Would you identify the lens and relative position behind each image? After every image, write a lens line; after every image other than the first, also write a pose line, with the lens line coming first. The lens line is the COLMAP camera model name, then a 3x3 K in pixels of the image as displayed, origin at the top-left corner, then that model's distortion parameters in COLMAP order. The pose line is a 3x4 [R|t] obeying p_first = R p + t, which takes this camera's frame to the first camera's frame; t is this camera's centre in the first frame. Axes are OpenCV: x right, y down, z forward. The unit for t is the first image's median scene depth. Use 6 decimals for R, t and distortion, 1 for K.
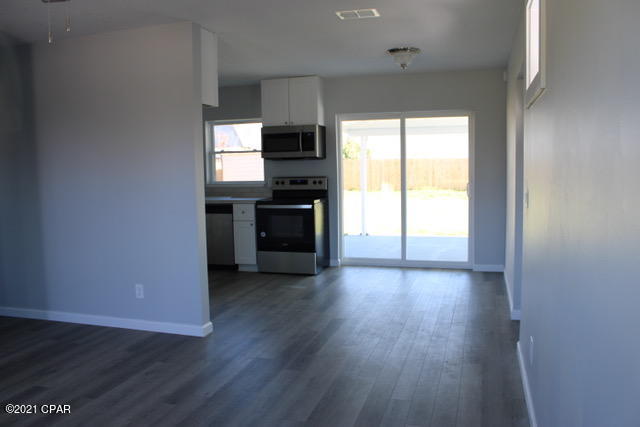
lens RADIAL K [[534.1, 0, 320.5], [0, 534.1, 212.3], [0, 0, 1]] dist [-0.112550, 0.041726]
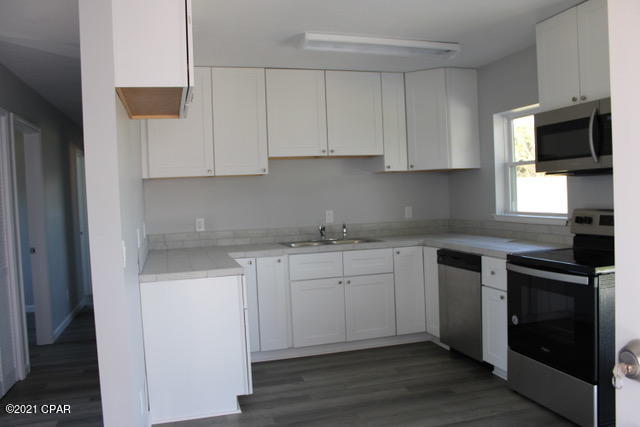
lens RADIAL K [[534.1, 0, 319.9], [0, 534.1, 215.9], [0, 0, 1]] dist [-0.112550, 0.041726]
pose [[0.541464, 0.033997, -0.840036, 0.213171], [-0.043642, 0.998972, 0.012299, -0.057607], [0.839591, 0.030001, 0.542391, 0.553652]]
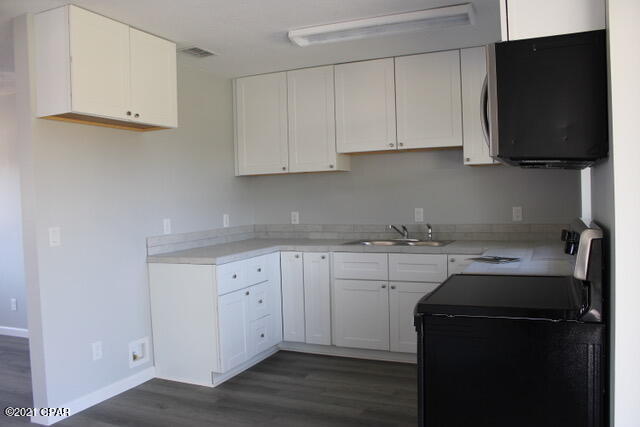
lens RADIAL K [[534.1, 0, 320.6], [0, 534.1, 211.9], [0, 0, 1]] dist [-0.112550, 0.041726]
pose [[-0.137512, 0.050879, -0.989192, 0.275488], [-0.053462, 0.996843, 0.058705, -0.081684], [0.989056, 0.060956, -0.134358, 0.886893]]
